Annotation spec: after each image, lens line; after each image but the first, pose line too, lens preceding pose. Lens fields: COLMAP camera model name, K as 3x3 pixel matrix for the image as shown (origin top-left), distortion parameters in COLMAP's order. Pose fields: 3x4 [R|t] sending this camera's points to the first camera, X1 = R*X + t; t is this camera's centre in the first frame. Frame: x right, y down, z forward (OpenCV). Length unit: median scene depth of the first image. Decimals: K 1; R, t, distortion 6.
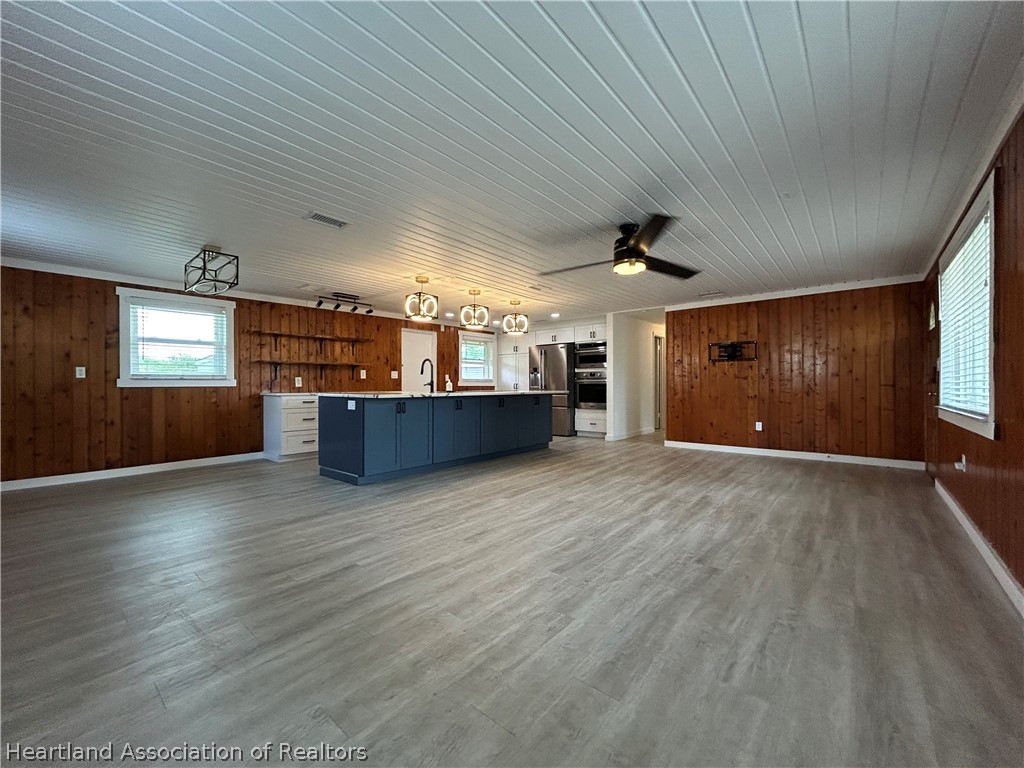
lens RADIAL K [[409.8, 0, 512.0], [0, 409.8, 384.0], [0, 0, 1]] dist [0.001295, 0.000090]
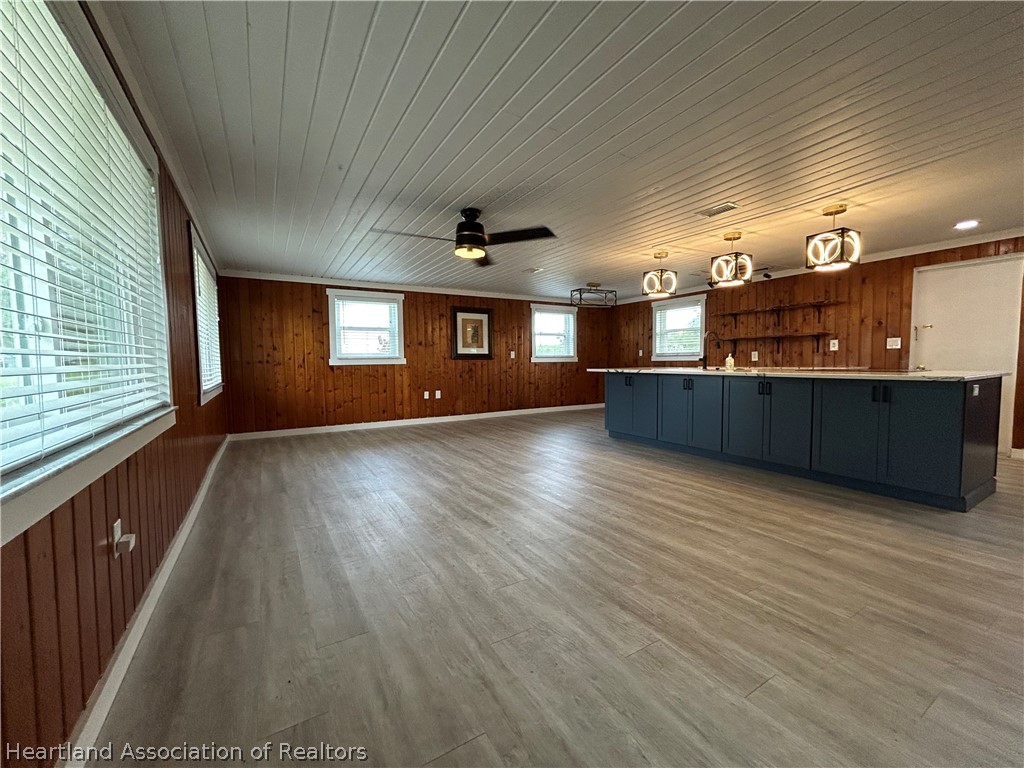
lens RADIAL K [[415.7, 0, 512.0], [0, 415.7, 384.0], [0, 0, 1]] dist [-0.029664, 0.000060]
pose [[-0.315048, 0.056845, -0.947372, 0.858518], [0.012054, 0.998364, 0.055896, -0.000532], [0.948999, 0.006190, -0.315218, 0.974669]]
